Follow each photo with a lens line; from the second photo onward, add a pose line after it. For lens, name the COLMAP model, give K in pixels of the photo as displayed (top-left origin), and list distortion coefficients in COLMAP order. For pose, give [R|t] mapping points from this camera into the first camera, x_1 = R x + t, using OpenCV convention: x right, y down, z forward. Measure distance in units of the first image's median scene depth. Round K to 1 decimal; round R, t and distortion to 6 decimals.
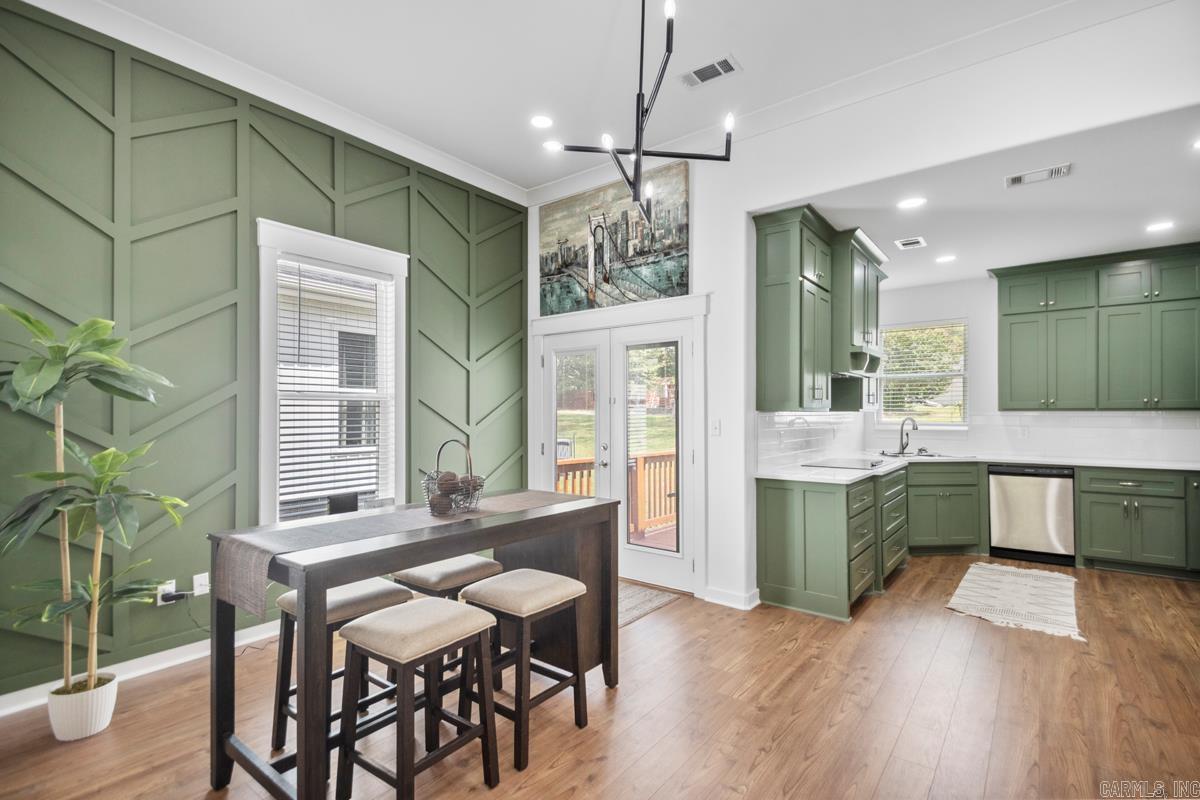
lens RADIAL K [[558.0, 0, 599.9], [0, 558.0, 411.2], [0, 0, 1]] dist [0.019754, -0.001446]
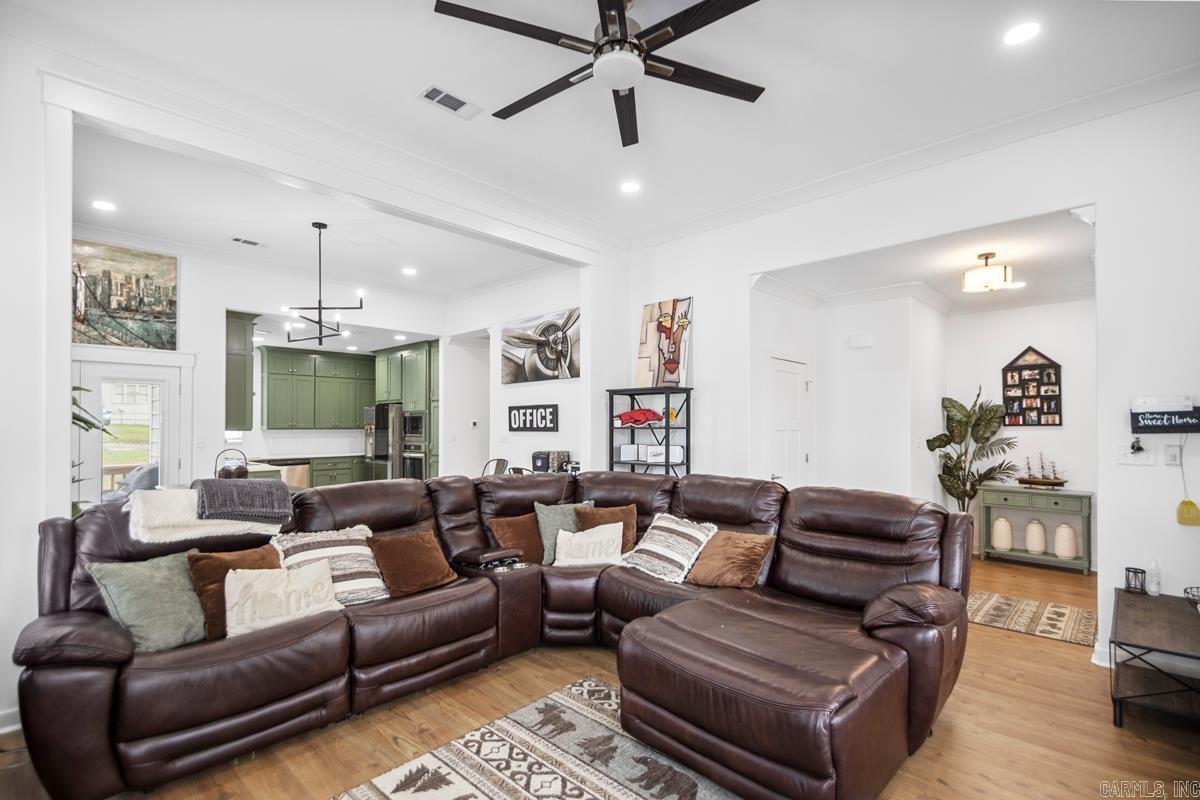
lens RADIAL K [[558.0, 0, 603.4], [0, 558.0, 410.8], [0, 0, 1]] dist [0.019754, -0.001446]
pose [[0.103428, 0.026781, 0.994276, -1.066795], [-0.004726, 0.999639, -0.026434, -0.019544], [-0.994626, -0.001965, 0.103517, -0.218710]]
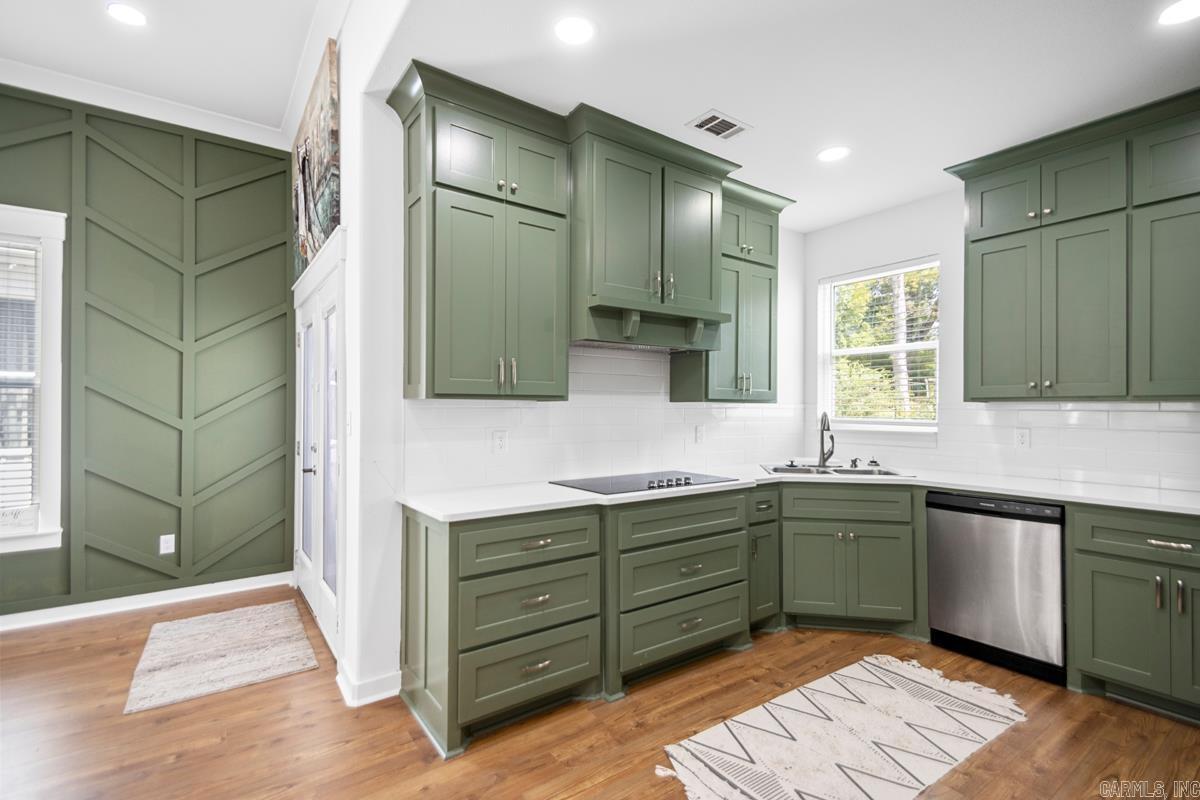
lens RADIAL K [[558.0, 0, 605.1], [0, 558.0, 402.7], [0, 0, 1]] dist [0.019754, -0.001446]
pose [[0.960231, -0.000018, -0.279208, 0.625362], [-0.000319, 0.999999, -0.001161, 0.002284], [0.279208, 0.001204, 0.960230, 0.389721]]
